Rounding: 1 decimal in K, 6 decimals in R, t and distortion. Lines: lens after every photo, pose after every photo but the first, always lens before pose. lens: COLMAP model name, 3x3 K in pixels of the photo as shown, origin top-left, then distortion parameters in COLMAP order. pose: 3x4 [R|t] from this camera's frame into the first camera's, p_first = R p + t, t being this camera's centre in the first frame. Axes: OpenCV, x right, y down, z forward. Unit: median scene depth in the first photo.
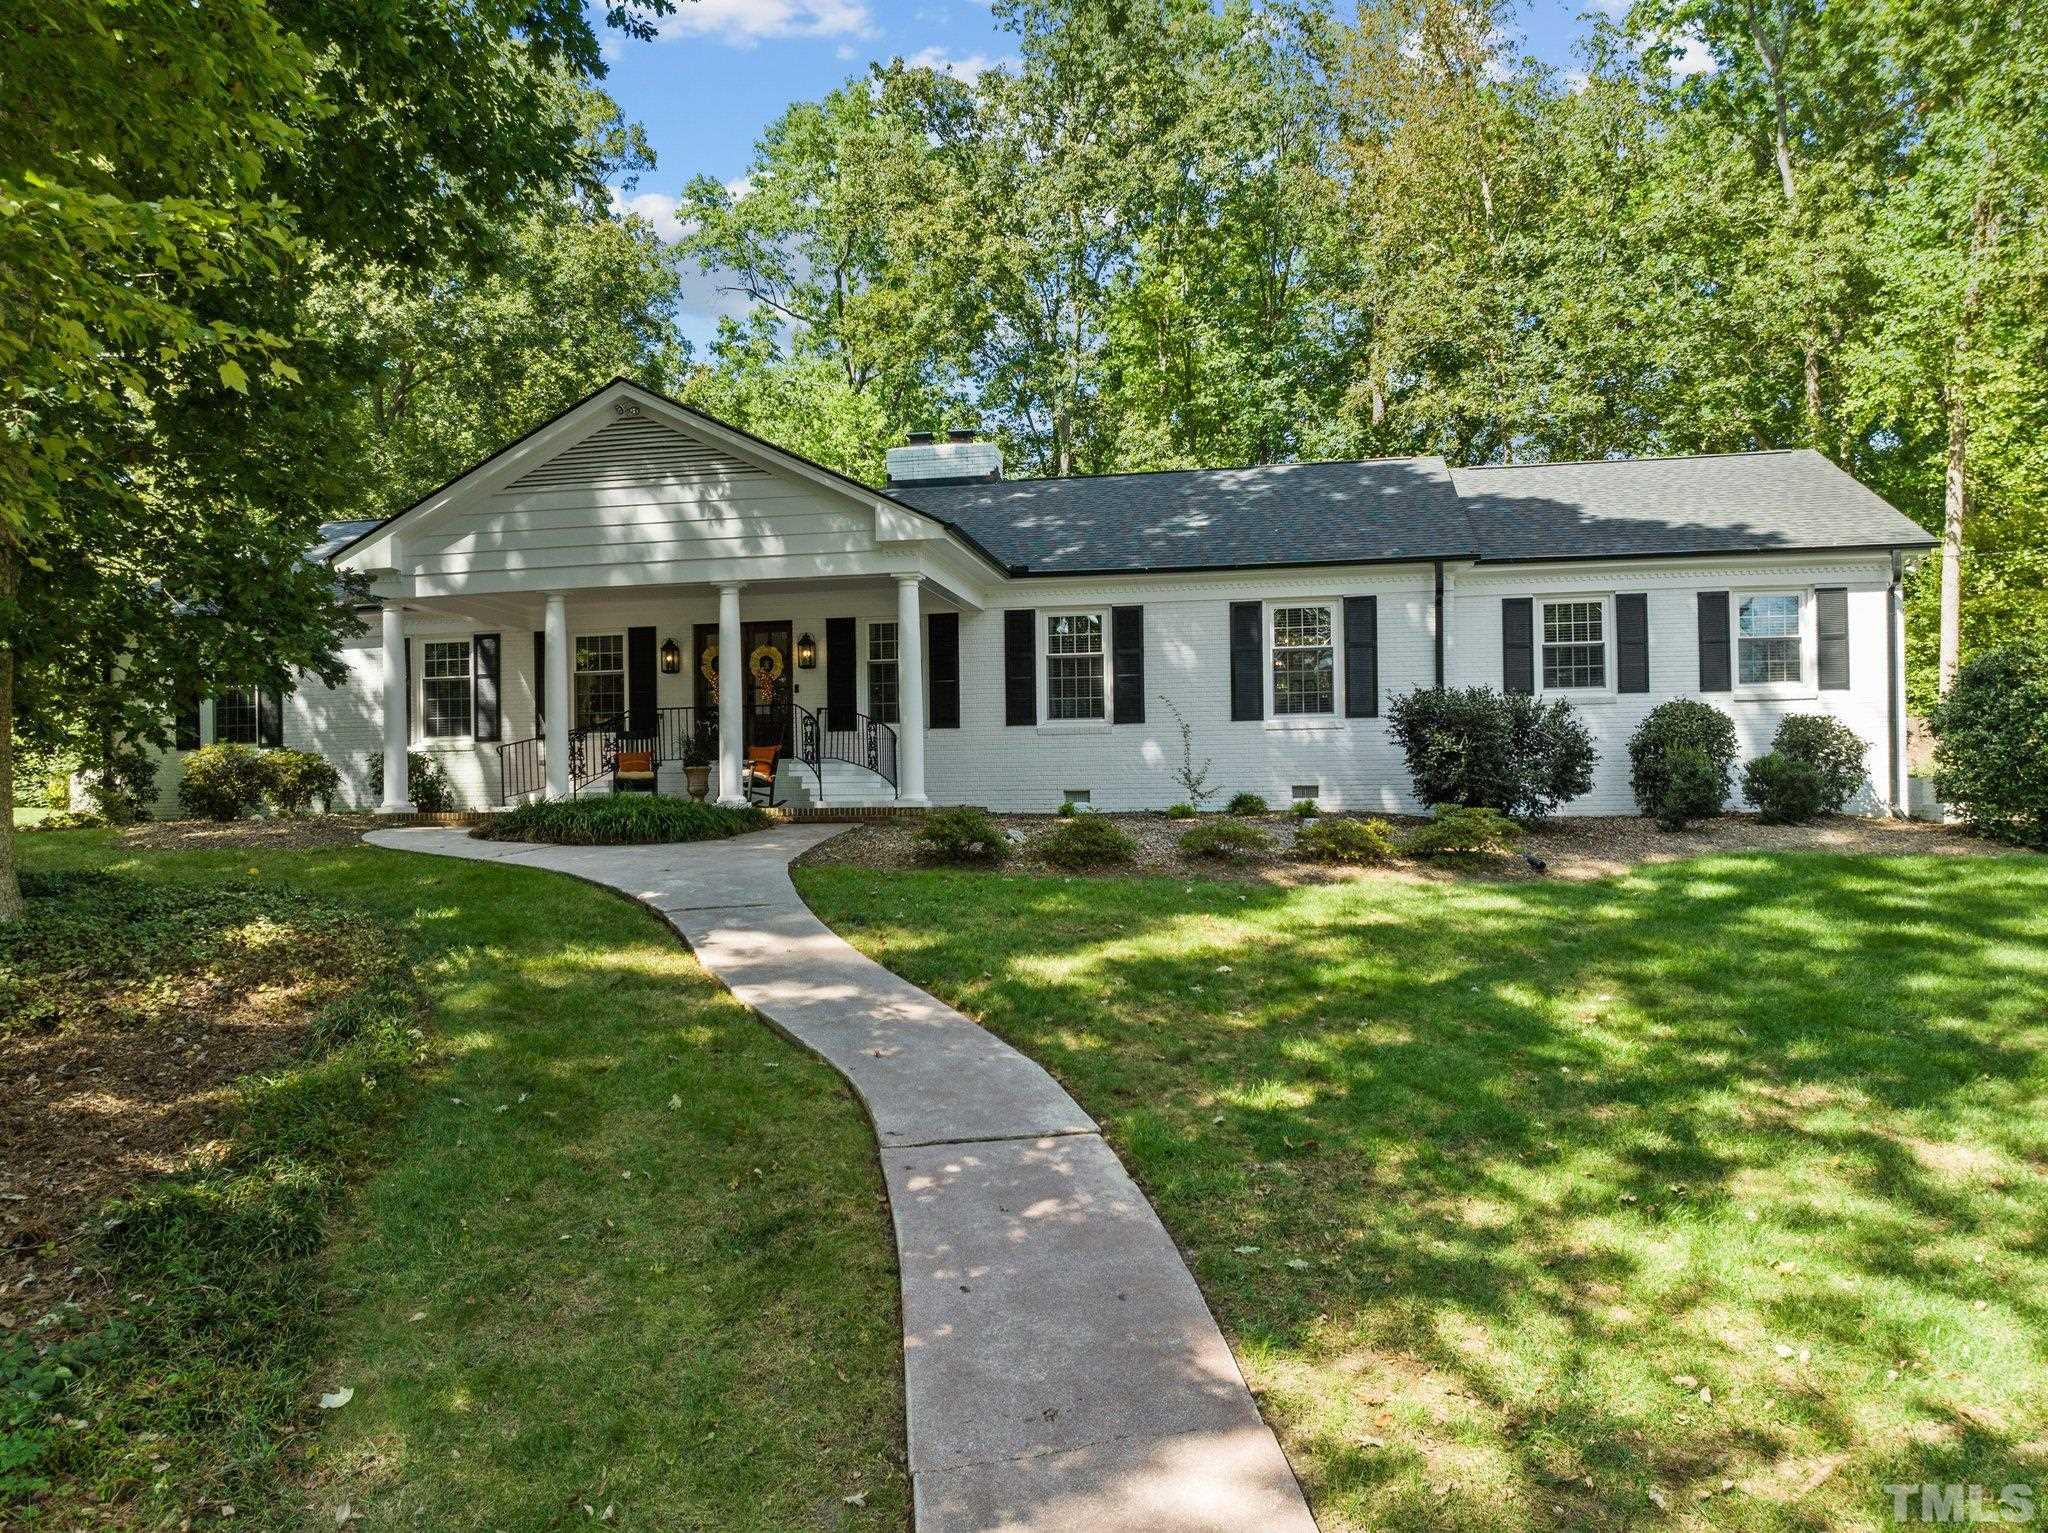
lens RADIAL K [[1453.3, 0, 1024.1], [0, 1453.3, 820.2], [0, 0, 1]] dist [-0.038576, -0.002340]
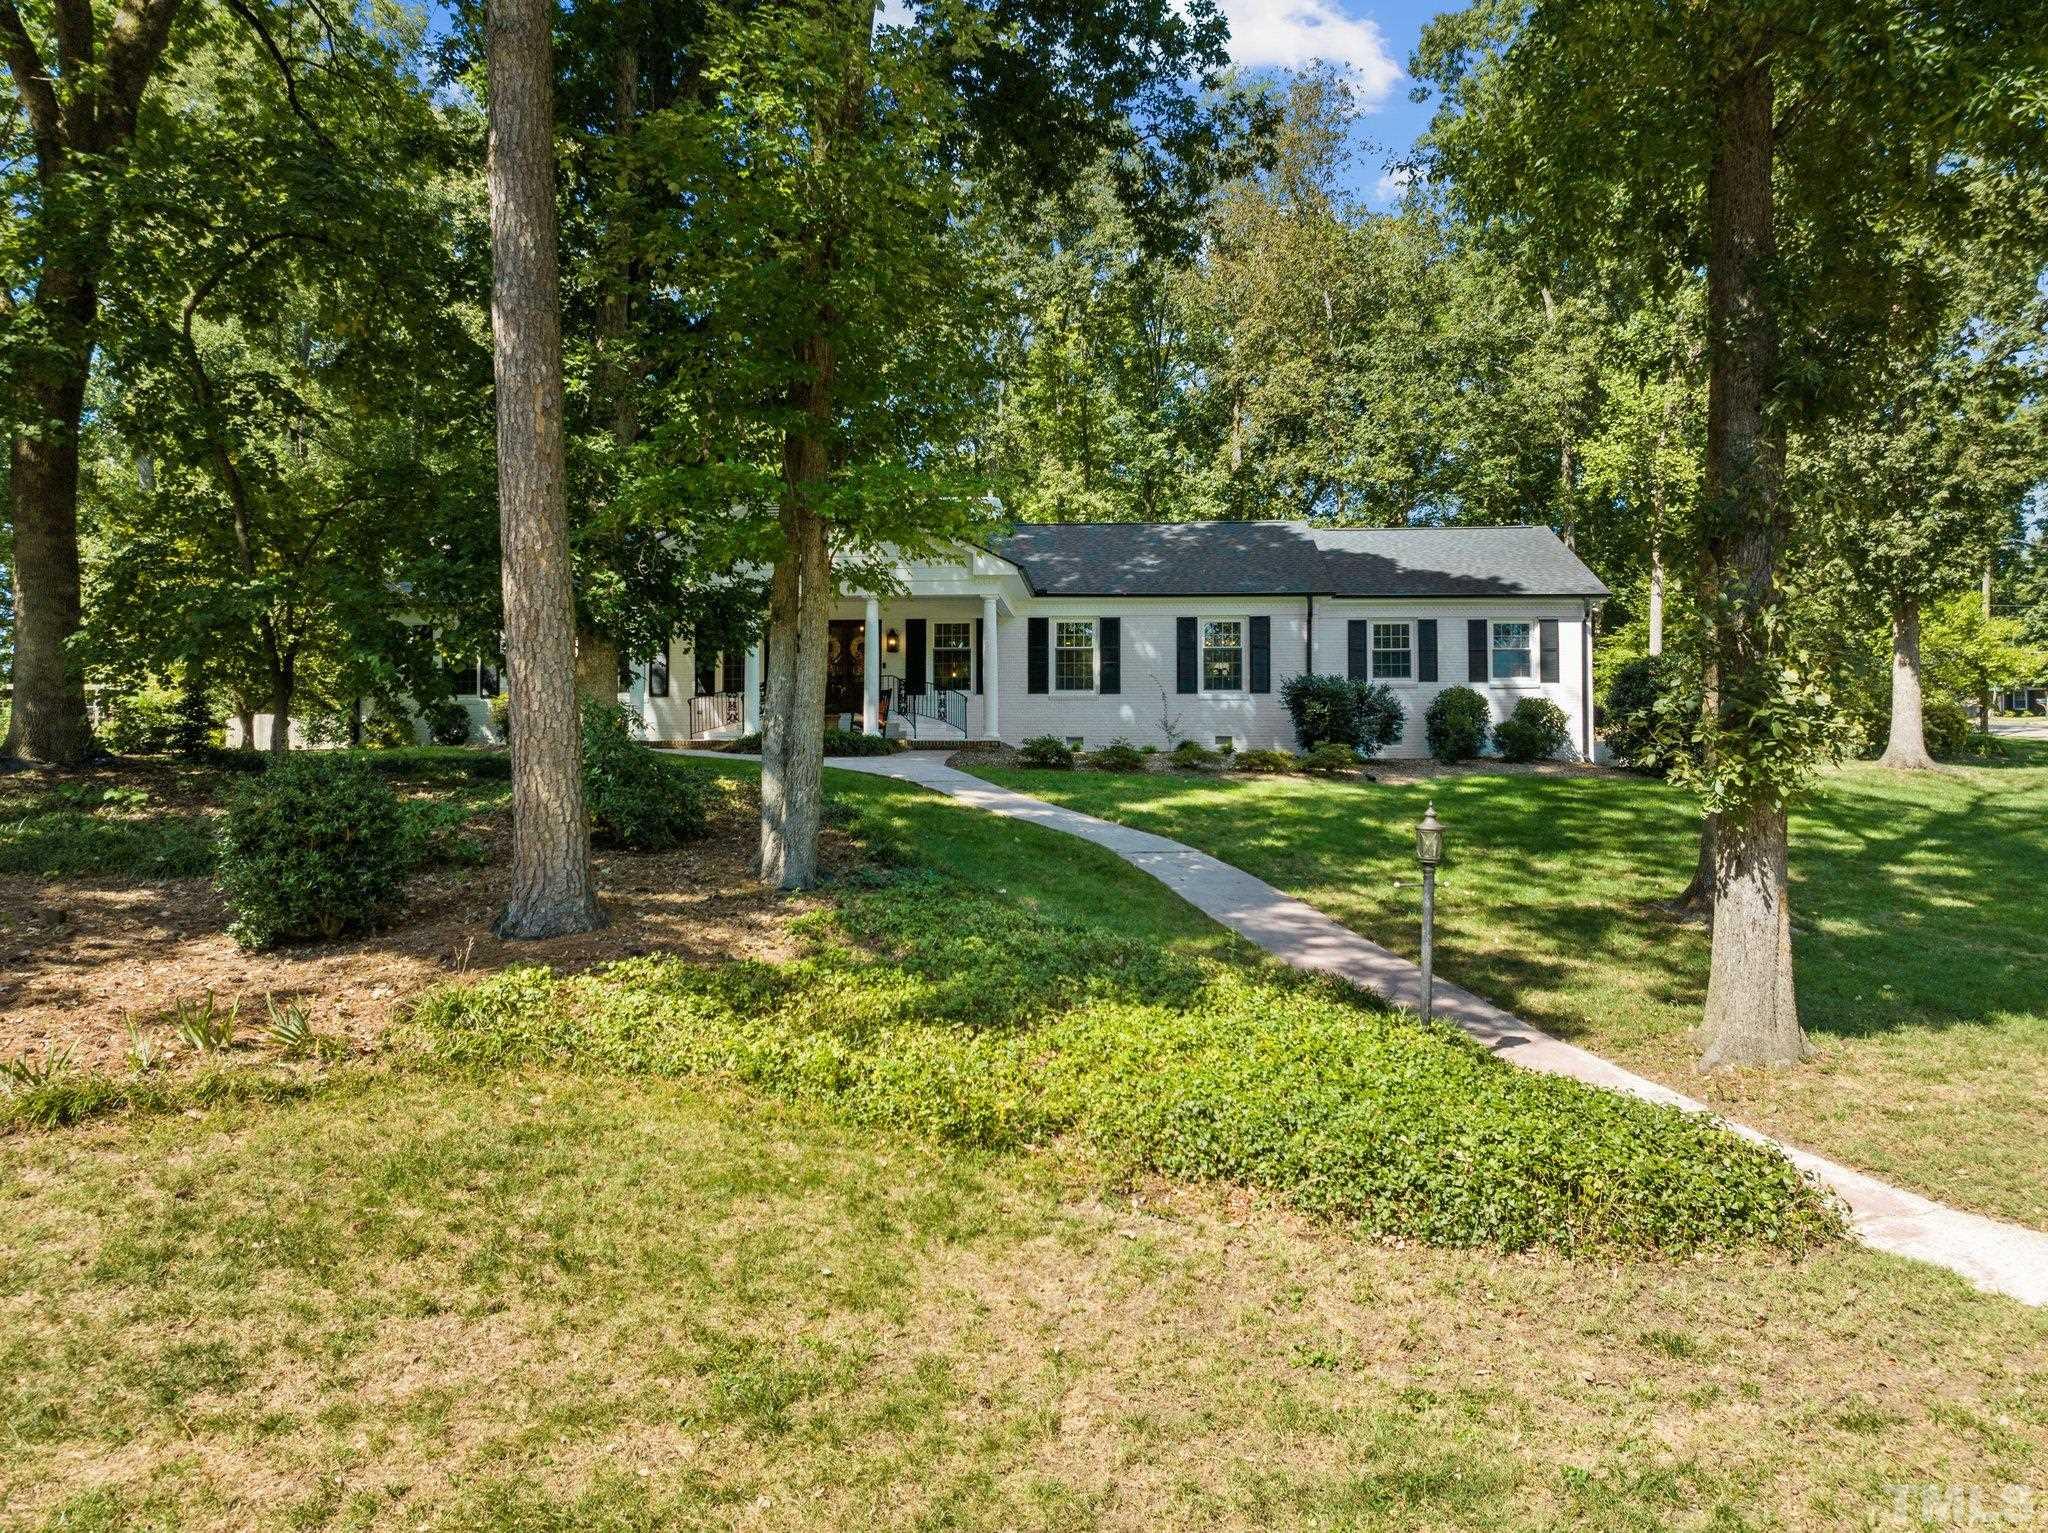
lens RADIAL K [[1423.2, 0, 1024.0], [0, 1423.2, 766.5], [0, 0, 1]] dist [-0.037168, -0.000671]
pose [[0.993110, 0.018386, 0.115733, -0.191142], [-0.014890, 0.999409, -0.030996, 0.058079], [-0.116235, 0.029059, 0.992797, -0.477474]]
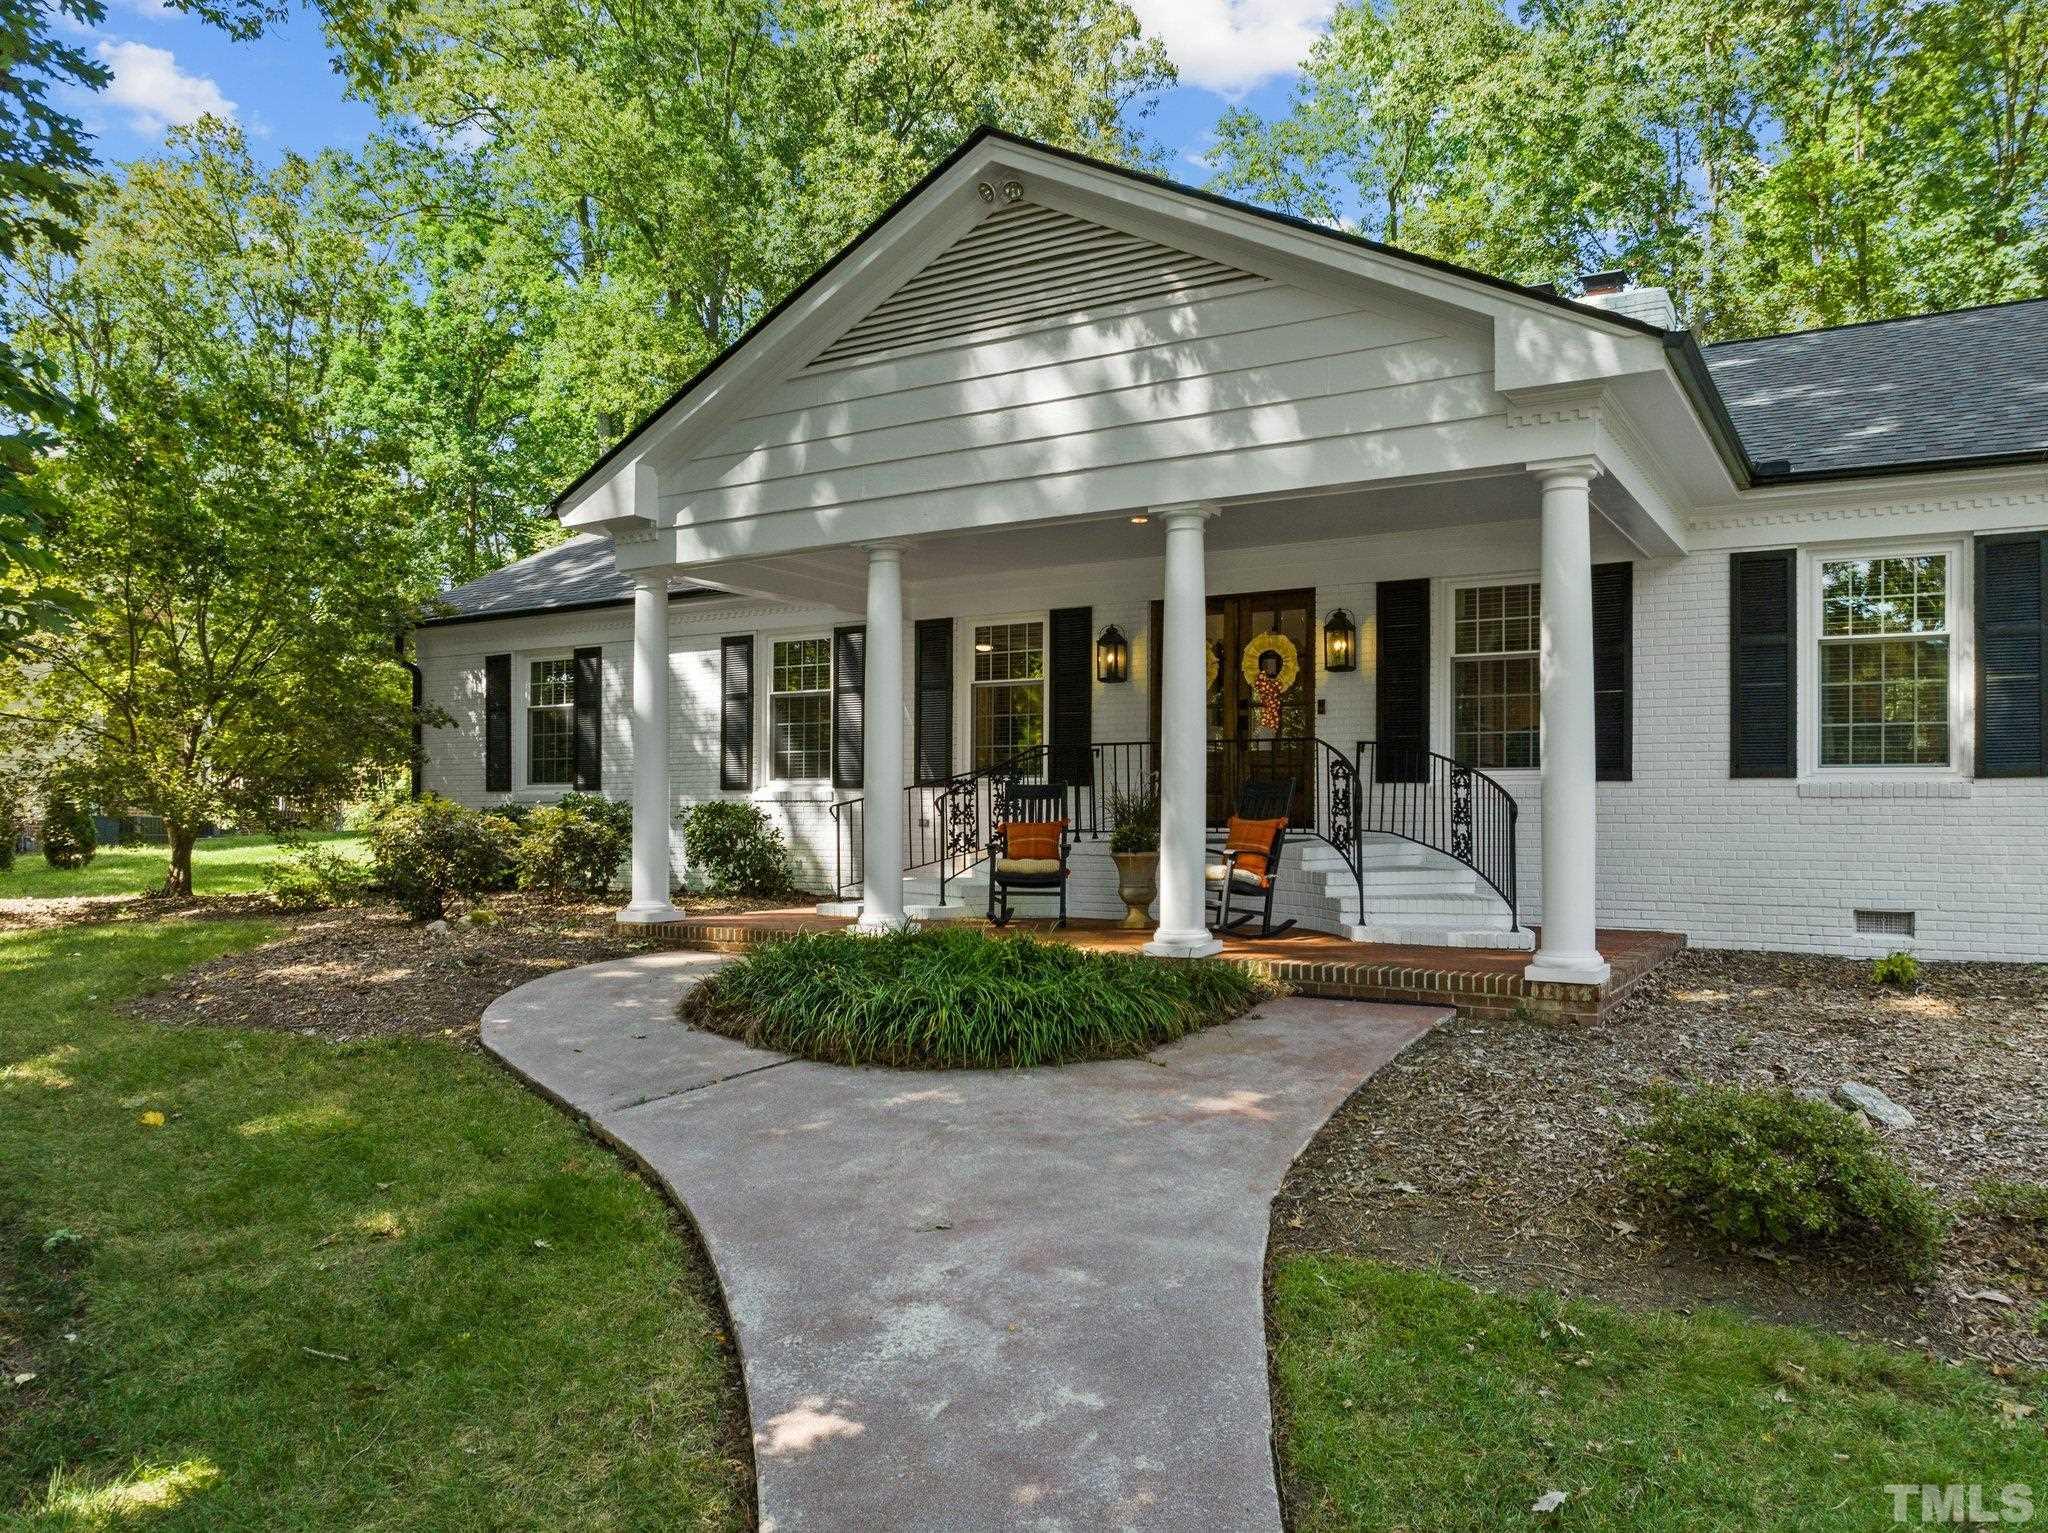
lens RADIAL K [[1453.3, 0, 1024.1], [0, 1453.3, 820.2], [0, 0, 1]] dist [-0.038576, -0.002340]
pose [[0.934951, 0.019829, -0.354223, -0.066450], [-0.019955, 0.999795, 0.003297, -0.048252], [0.354216, 0.003986, 0.935155, 0.448873]]
